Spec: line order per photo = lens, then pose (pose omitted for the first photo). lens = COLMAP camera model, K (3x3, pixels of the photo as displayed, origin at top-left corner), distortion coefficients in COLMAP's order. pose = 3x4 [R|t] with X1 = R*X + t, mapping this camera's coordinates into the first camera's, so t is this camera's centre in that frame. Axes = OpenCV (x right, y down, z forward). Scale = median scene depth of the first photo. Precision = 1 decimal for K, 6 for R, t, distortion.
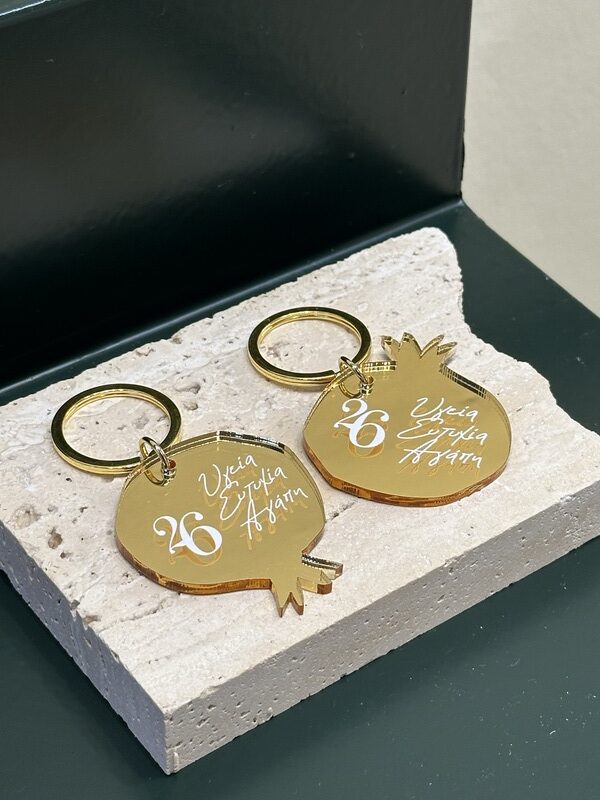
lens RADIAL K [[1904.6, 0, 304.9], [0, 1904.6, 398.9], [0, 0, 1]] dist [0.161257, 0.000000]
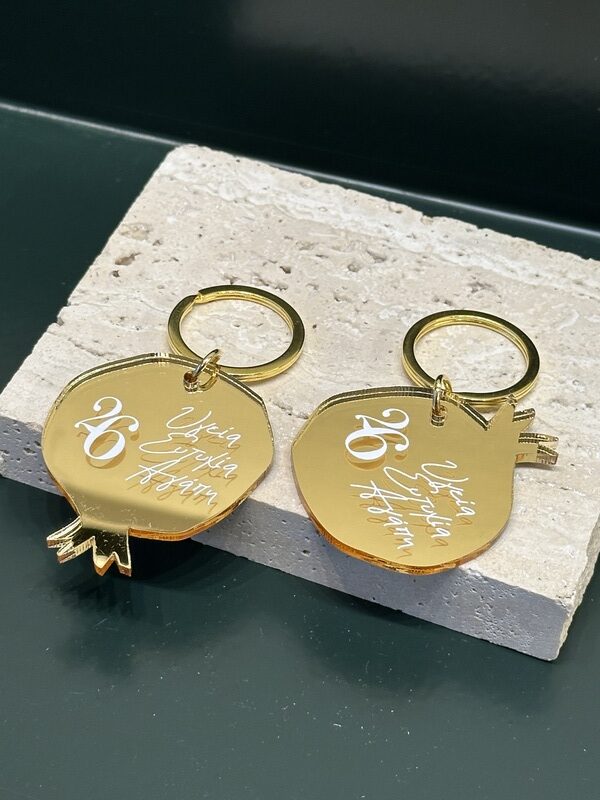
lens RADIAL K [[1904.6, 0, 300.7], [0, 1904.6, 399.8], [0, 0, 1]] dist [0.161257, 0.000000]
pose [[0.544186, 0.619936, -0.565279, 0.534641], [-0.591514, 0.761329, 0.265499, -0.192946], [0.594956, 0.189890, 0.781006, 0.244147]]
